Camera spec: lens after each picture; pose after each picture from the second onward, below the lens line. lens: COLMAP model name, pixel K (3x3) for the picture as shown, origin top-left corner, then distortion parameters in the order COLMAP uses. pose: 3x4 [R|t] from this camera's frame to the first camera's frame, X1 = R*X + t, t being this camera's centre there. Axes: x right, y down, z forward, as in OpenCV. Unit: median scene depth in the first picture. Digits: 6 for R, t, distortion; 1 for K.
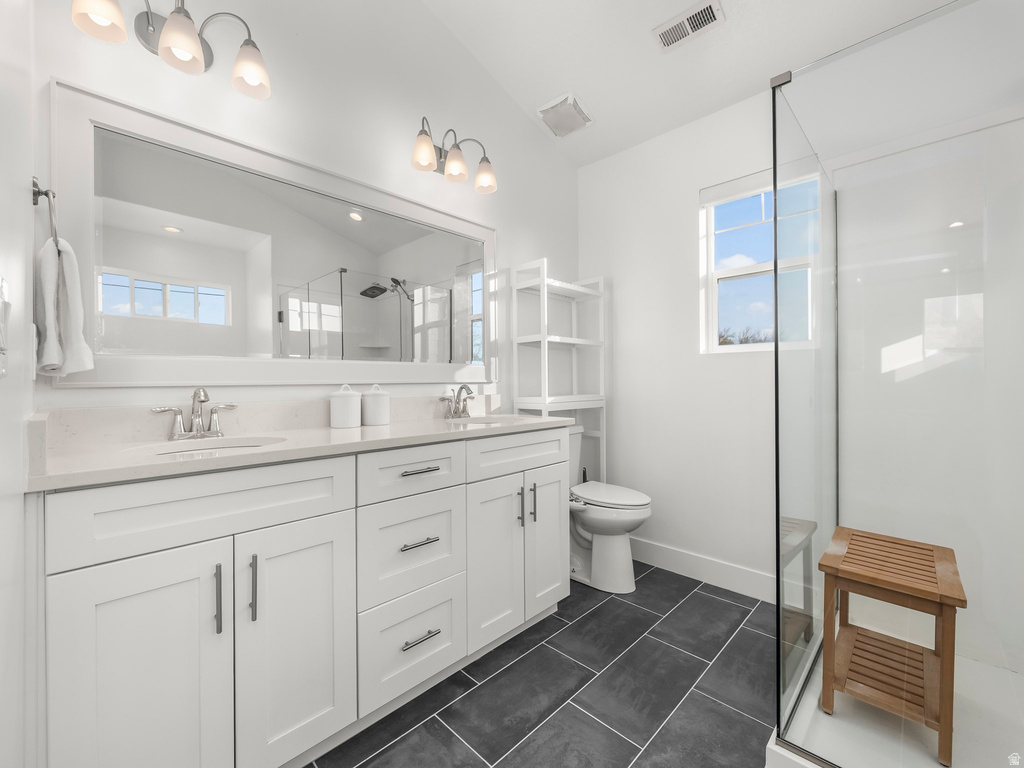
lens RADIAL K [[428.2, 0, 512.4], [0, 428.2, 382.3], [0, 0, 1]] dist [-0.000146, -0.000153]
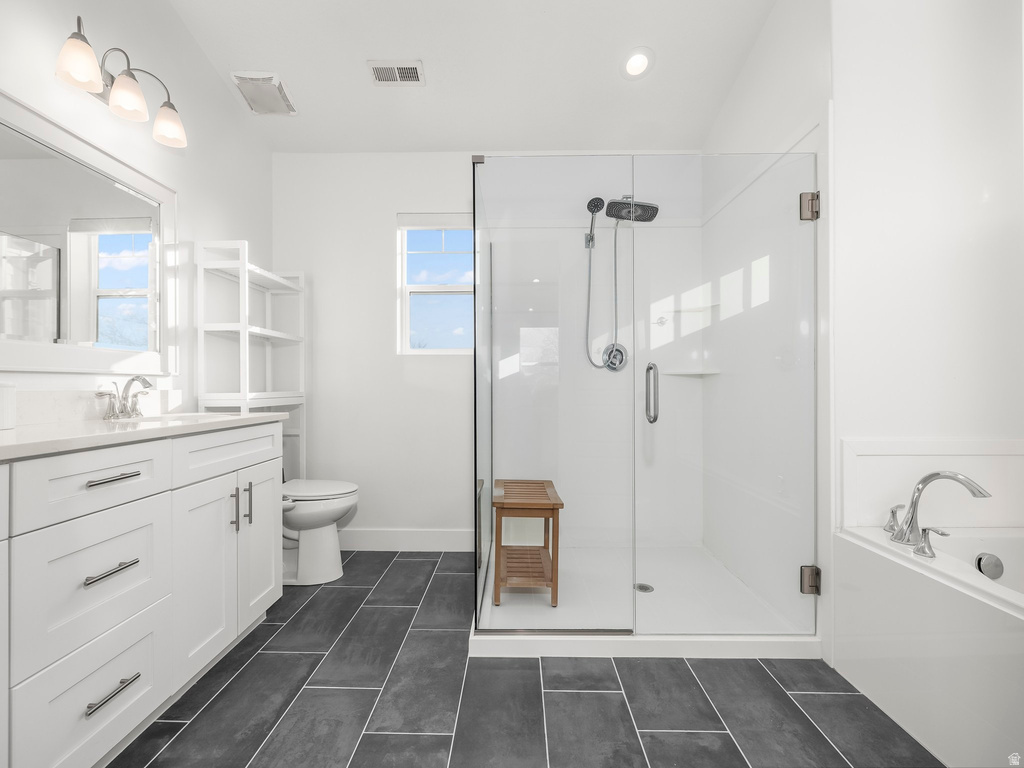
lens RADIAL K [[418.4, 0, 512.0], [0, 418.4, 384.0], [0, 0, 1]] dist [0.000665, 0.000363]
pose [[0.725987, 0.003432, 0.687700, -0.146190], [0.001378, 0.999978, -0.006446, 0.026846], [-0.687707, 0.005627, 0.725966, -0.044739]]
